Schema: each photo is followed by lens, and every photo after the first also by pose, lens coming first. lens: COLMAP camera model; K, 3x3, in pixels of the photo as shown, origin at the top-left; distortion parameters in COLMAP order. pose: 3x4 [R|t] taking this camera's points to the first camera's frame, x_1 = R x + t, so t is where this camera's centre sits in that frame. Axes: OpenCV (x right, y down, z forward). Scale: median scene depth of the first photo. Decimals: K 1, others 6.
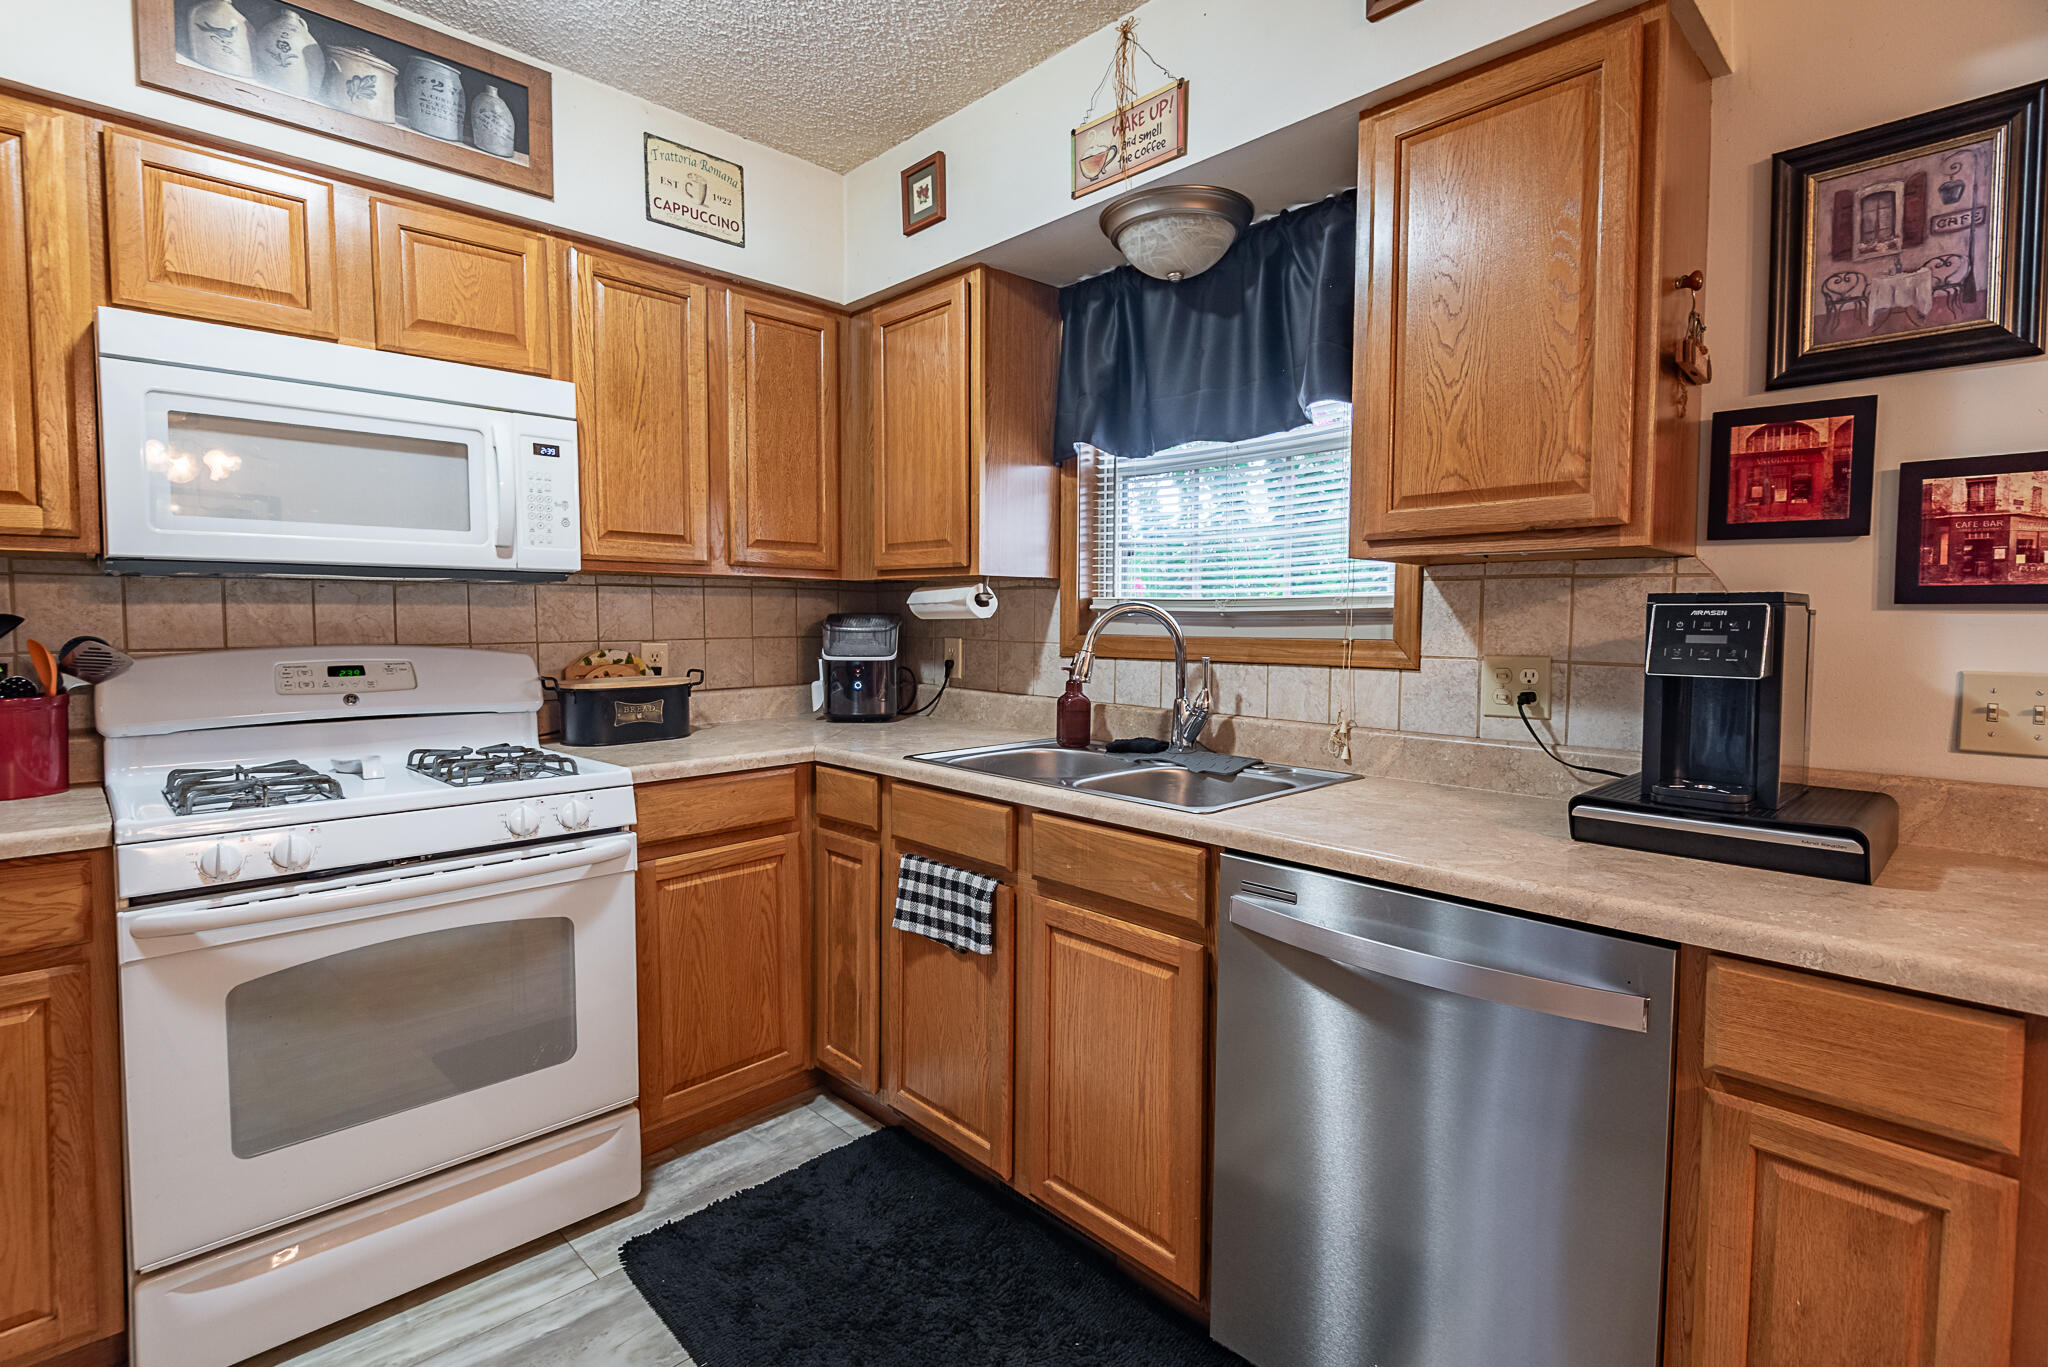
lens RADIAL K [[951.1, 0, 1022.1], [0, 951.1, 661.5], [0, 0, 1]] dist [0.033708, -0.021880]
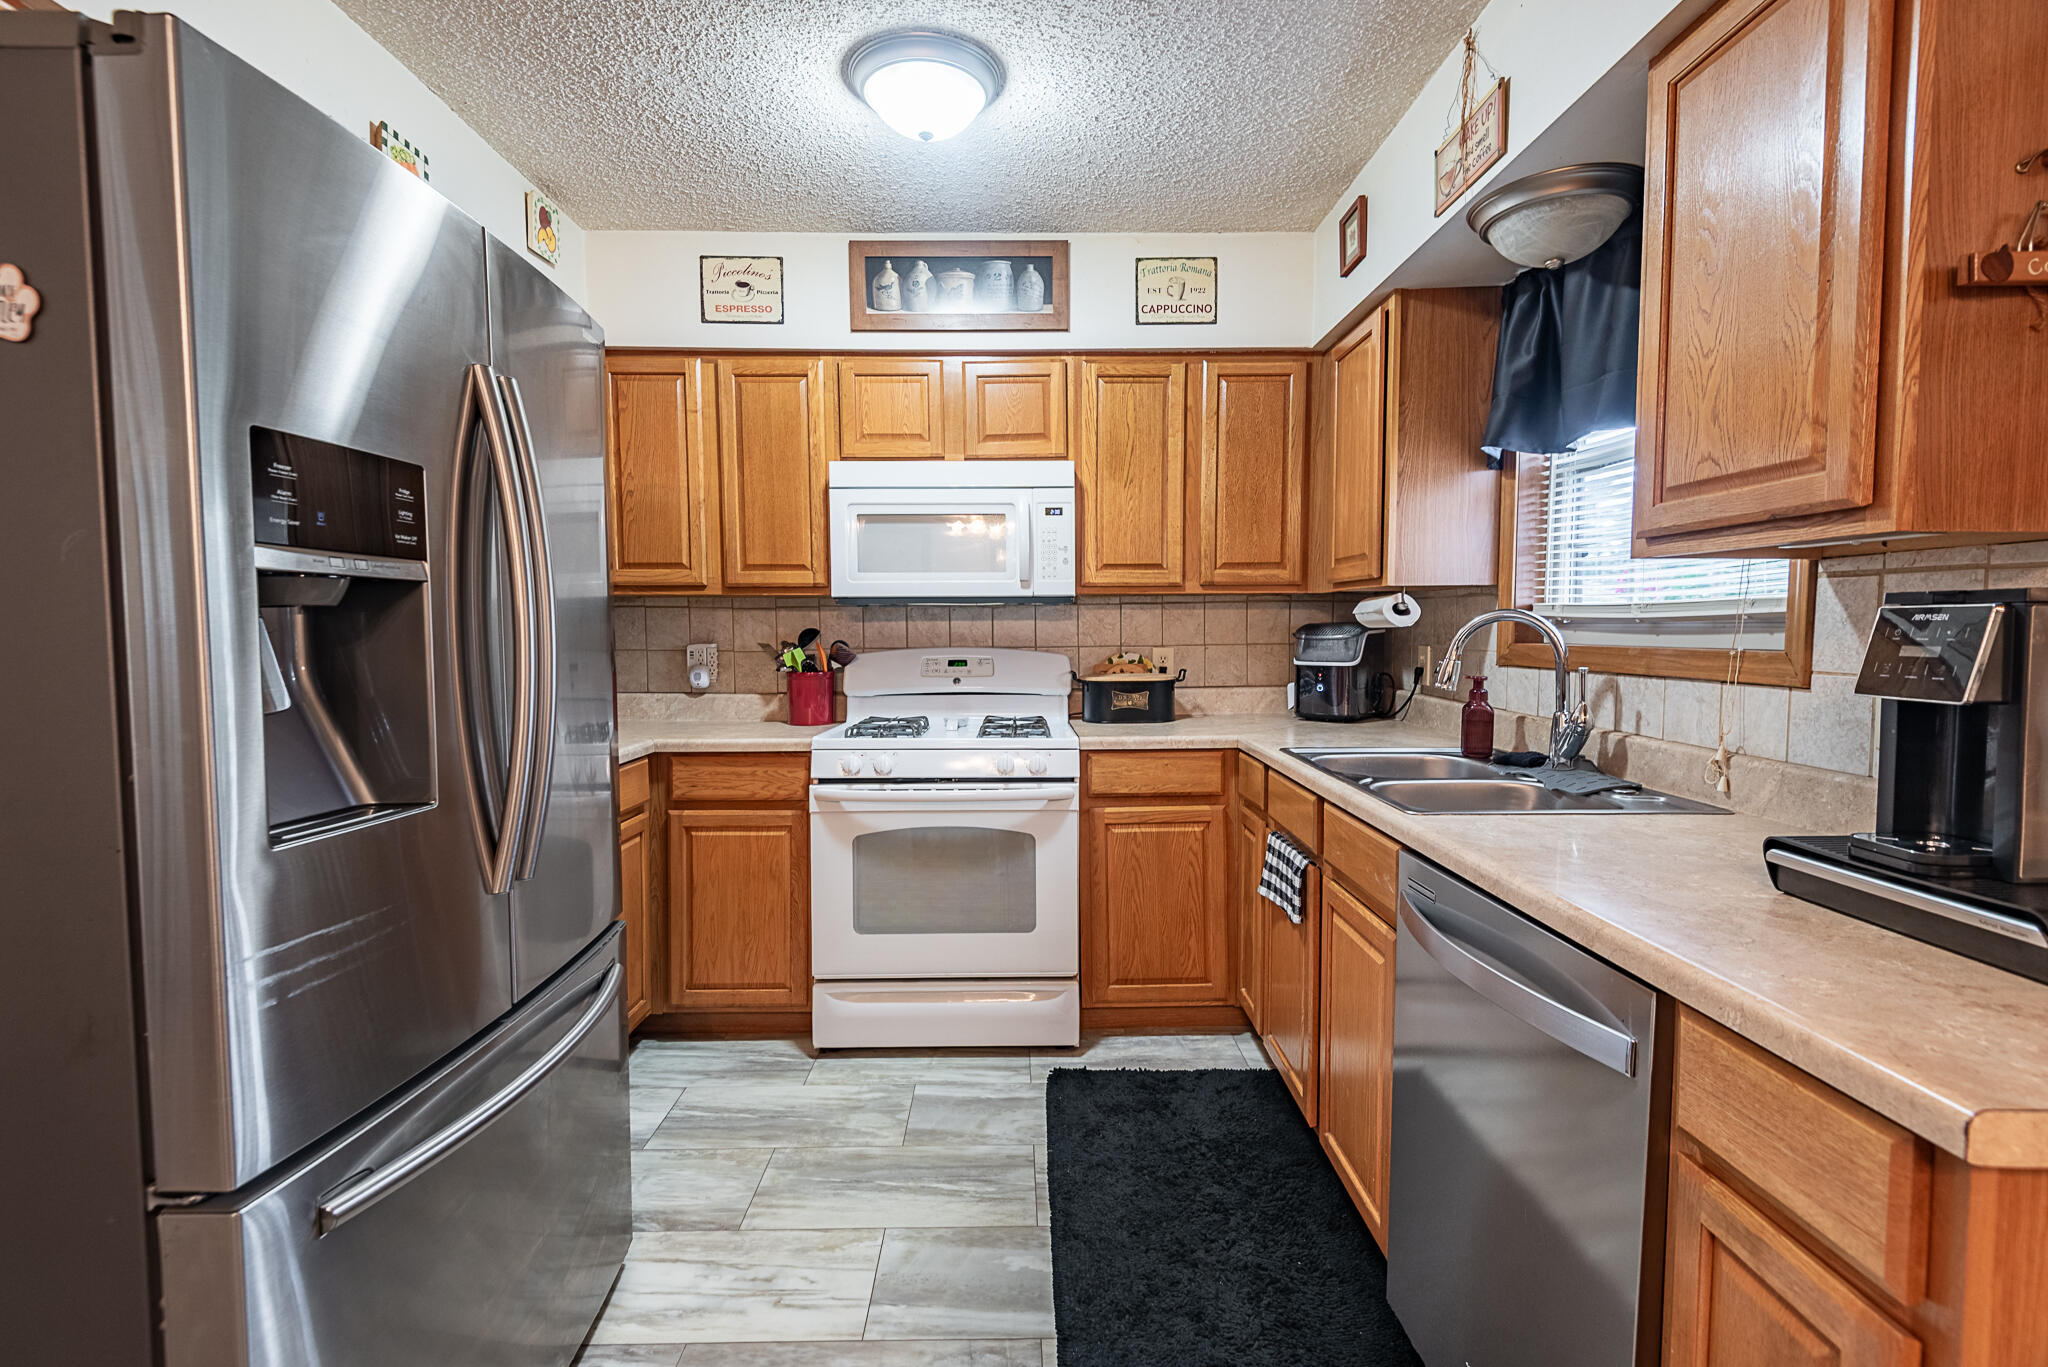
lens RADIAL K [[920.2, 0, 1020.1], [0, 920.2, 674.5], [0, 0, 1]] dist [0.035046, -0.017962]
pose [[0.724771, 0.029681, -0.688350, 0.409140], [-0.025236, 0.999545, 0.016528, 0.000639], [0.688527, 0.005392, 0.725191, -0.025749]]
